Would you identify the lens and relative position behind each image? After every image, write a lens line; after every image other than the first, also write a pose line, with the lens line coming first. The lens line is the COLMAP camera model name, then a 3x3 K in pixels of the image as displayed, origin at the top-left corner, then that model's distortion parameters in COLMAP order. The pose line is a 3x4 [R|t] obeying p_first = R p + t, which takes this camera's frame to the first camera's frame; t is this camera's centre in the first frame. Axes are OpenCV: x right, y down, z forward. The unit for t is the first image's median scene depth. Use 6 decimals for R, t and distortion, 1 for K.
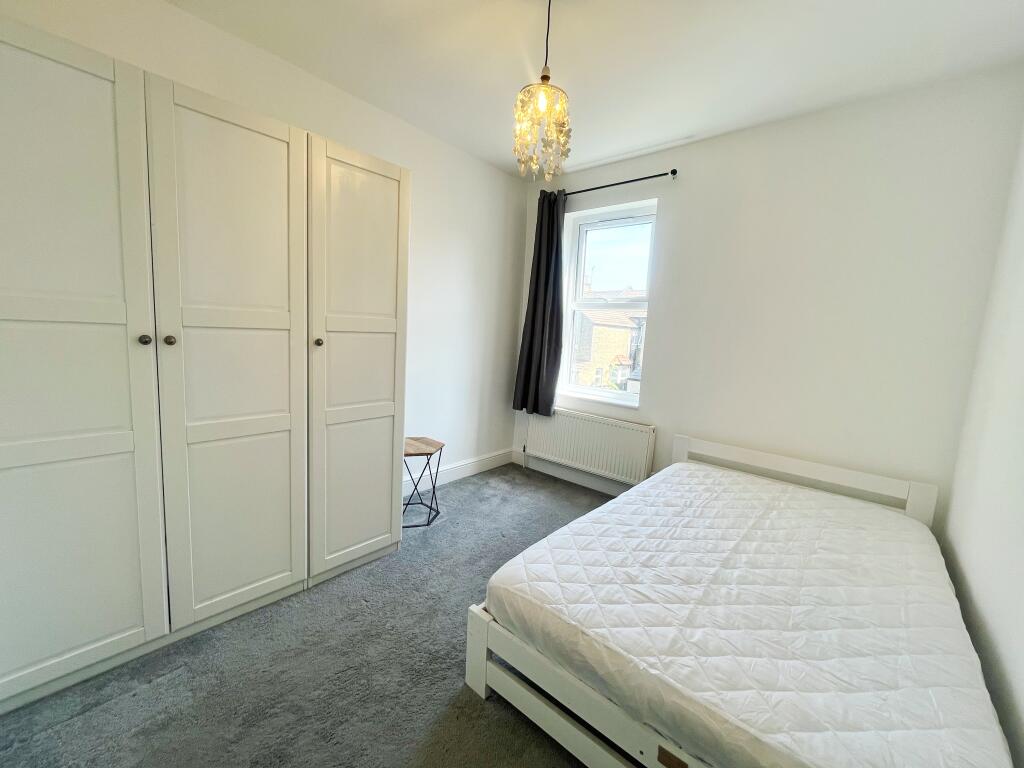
lens RADIAL K [[416.6, 0, 512.0], [0, 416.6, 384.0], [0, 0, 1]] dist [0.000430, -0.000050]
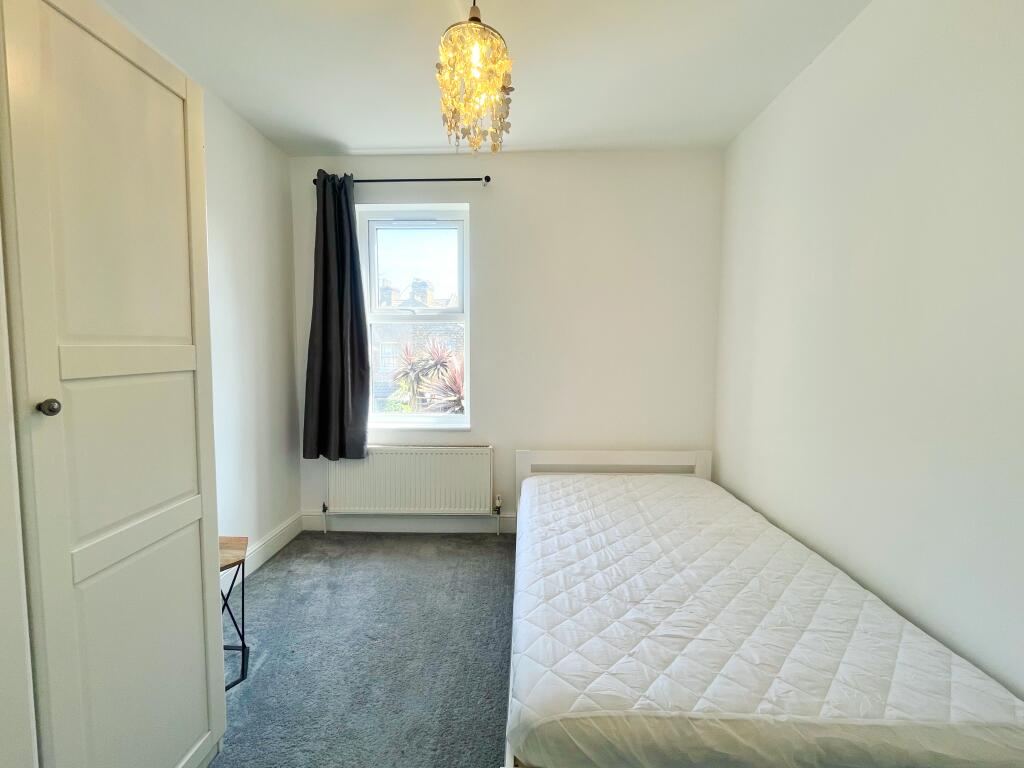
lens RADIAL K [[436.5, 0, 510.1], [0, 436.5, 382.4], [0, 0, 1]] dist [0.000161, -0.000265]
pose [[0.773027, -0.101090, 0.626267, -0.241097], [0.123642, 0.992298, 0.007557, -0.044733], [-0.622207, 0.071592, 0.779572, 0.214911]]
